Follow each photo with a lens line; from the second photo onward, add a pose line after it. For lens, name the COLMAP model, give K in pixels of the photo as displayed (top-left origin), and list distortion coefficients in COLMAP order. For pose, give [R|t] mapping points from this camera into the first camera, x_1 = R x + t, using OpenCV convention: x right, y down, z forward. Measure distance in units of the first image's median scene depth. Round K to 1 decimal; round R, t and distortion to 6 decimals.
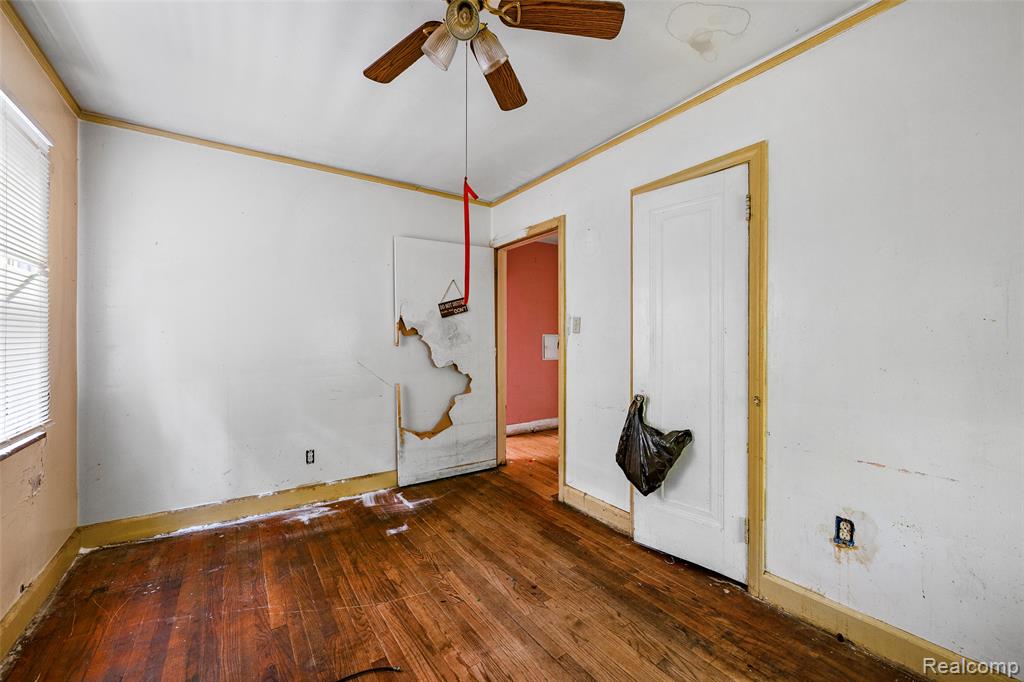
lens RADIAL K [[406.0, 0, 512.0], [0, 406.0, 341.0], [0, 0, 1]] dist [-0.008826, 0.000131]
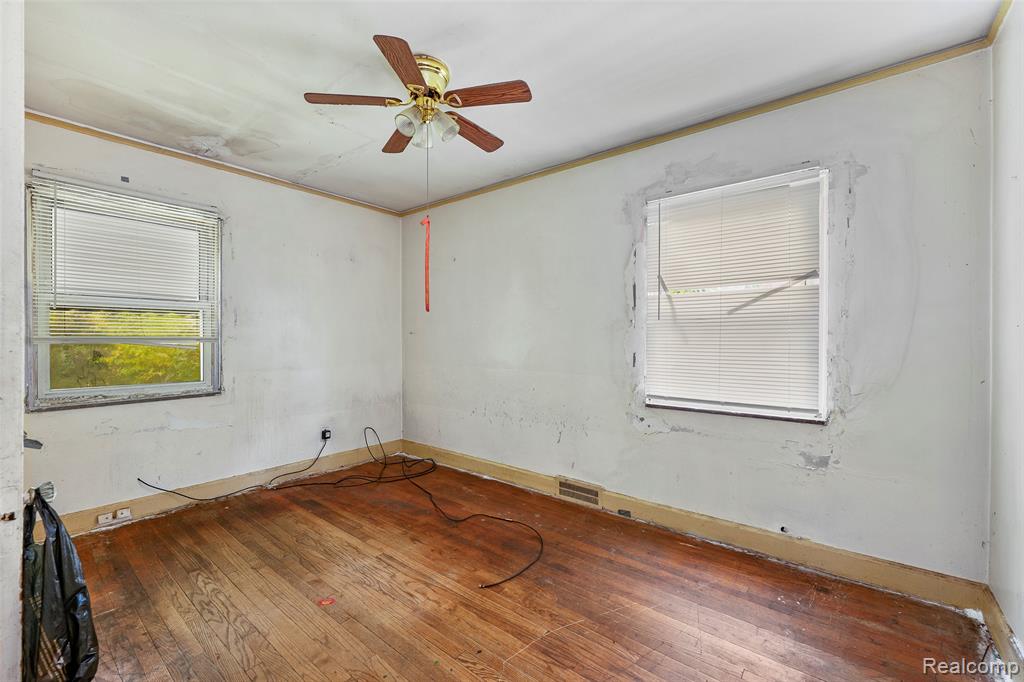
lens RADIAL K [[406.0, 0, 512.0], [0, 406.0, 341.0], [0, 0, 1]] dist [-0.008826, 0.000131]
pose [[-0.957131, -0.000311, -0.289656, 0.006281], [-0.003103, 0.999953, 0.009178, -0.006227], [0.289639, 0.009683, -0.957087, 1.960390]]
